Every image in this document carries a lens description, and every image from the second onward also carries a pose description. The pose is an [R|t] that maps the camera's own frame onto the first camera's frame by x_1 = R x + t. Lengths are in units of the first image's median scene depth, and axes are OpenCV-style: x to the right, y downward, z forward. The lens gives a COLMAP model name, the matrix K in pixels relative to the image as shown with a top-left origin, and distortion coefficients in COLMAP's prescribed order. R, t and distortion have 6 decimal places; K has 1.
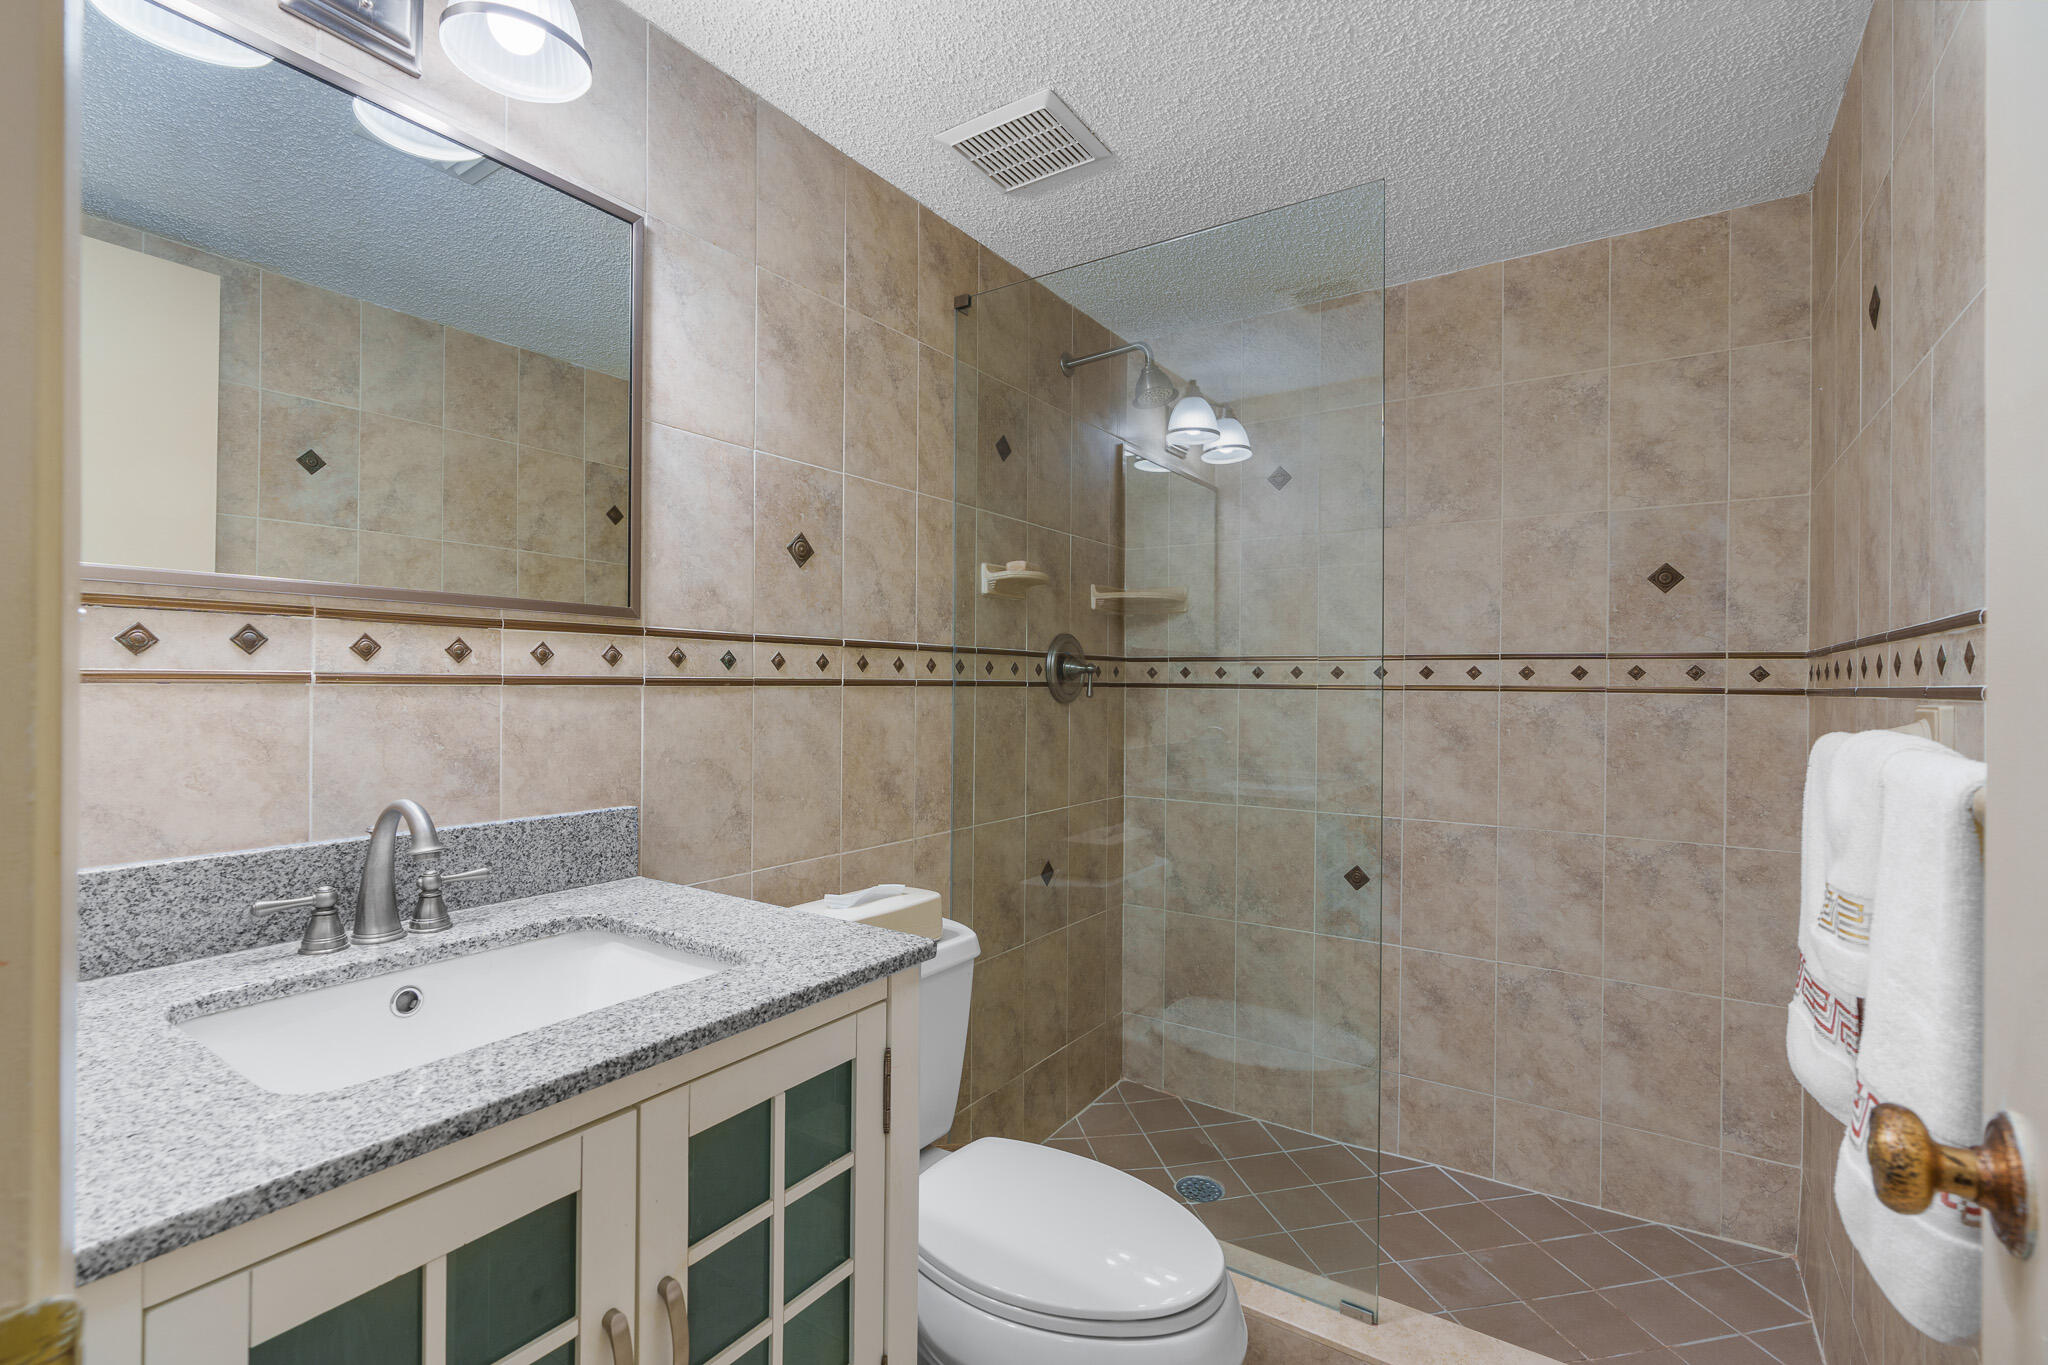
lens RADIAL K [[927.9, 0, 1017.2], [0, 927.9, 677.2], [0, 0, 1]] dist [-0.002532, 0.000065]
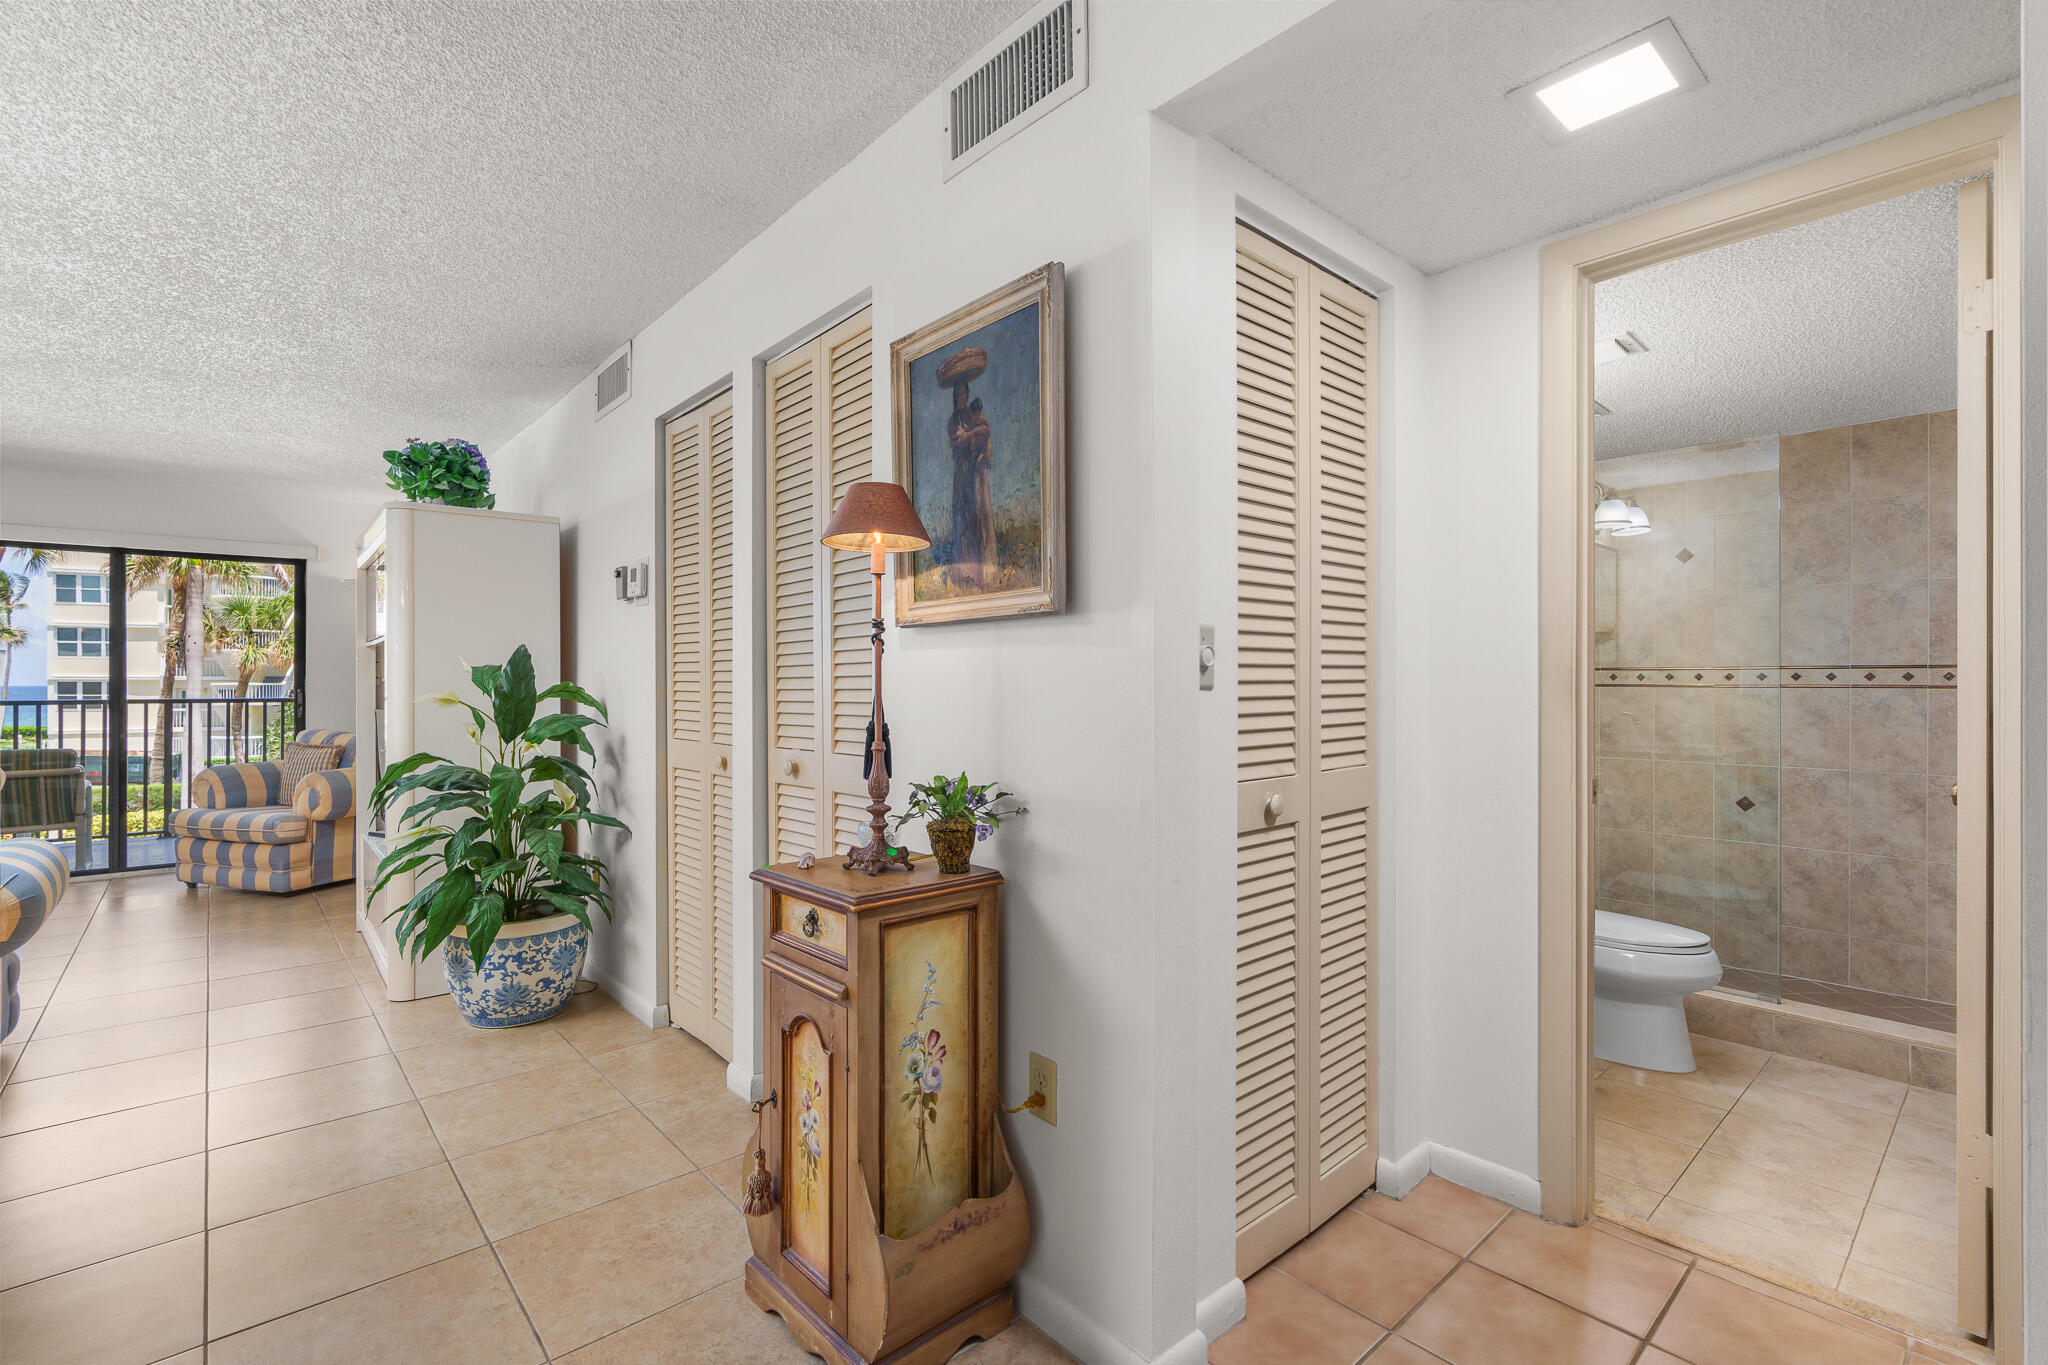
lens RADIAL K [[918.3, 0, 1026.1], [0, 918.3, 675.9], [0, 0, 1]] dist [0.001543, 0.000102]
pose [[0.976001, -0.001147, -0.217762, -0.545284], [-0.001114, 0.999947, -0.010258, 0.012146], [0.217762, 0.010254, 0.975948, -0.899445]]
